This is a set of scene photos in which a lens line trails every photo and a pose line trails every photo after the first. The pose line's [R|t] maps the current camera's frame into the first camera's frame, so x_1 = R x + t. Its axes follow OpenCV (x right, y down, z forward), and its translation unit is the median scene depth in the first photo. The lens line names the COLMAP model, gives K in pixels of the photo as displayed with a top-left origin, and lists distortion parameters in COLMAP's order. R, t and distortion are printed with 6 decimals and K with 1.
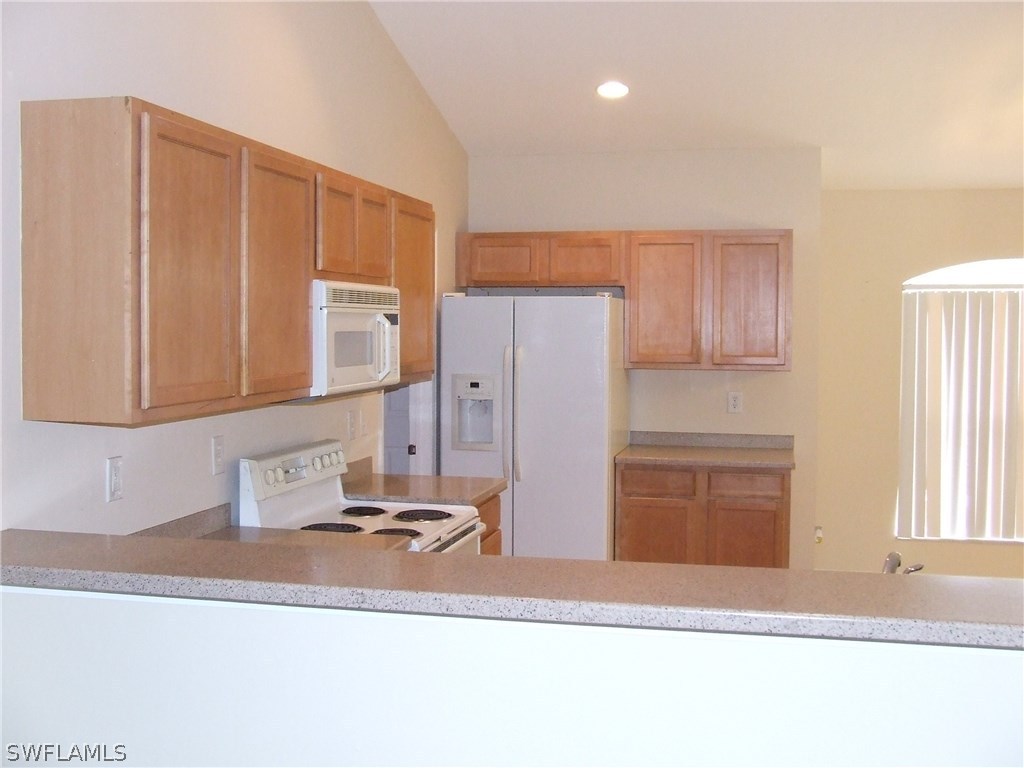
lens RADIAL K [[1118.6, 0, 512.0], [0, 1118.6, 384.0], [0, 0, 1]] dist [-0.029715, -0.011135]
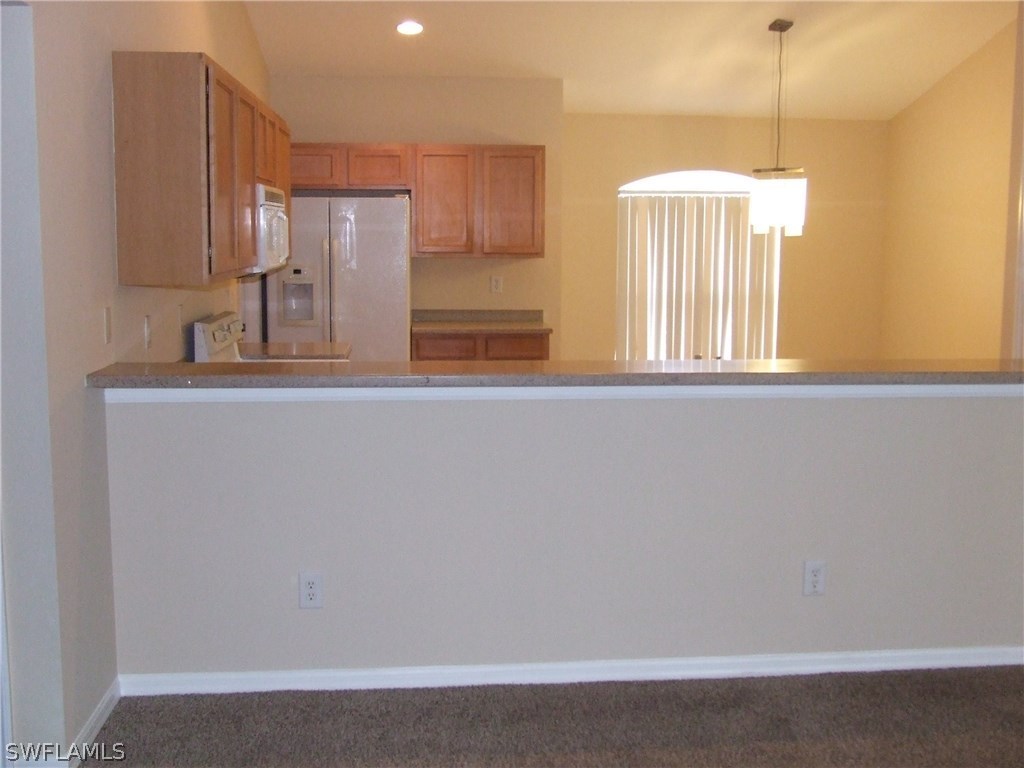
lens RADIAL K [[1118.6, 0, 512.0], [0, 1118.6, 384.0], [0, 0, 1]] dist [-0.029715, -0.011135]
pose [[0.951972, -0.042772, 0.303183, -0.175149], [0.016605, 0.995950, 0.088365, 0.018008], [-0.305735, -0.079087, 0.948826, -0.209525]]
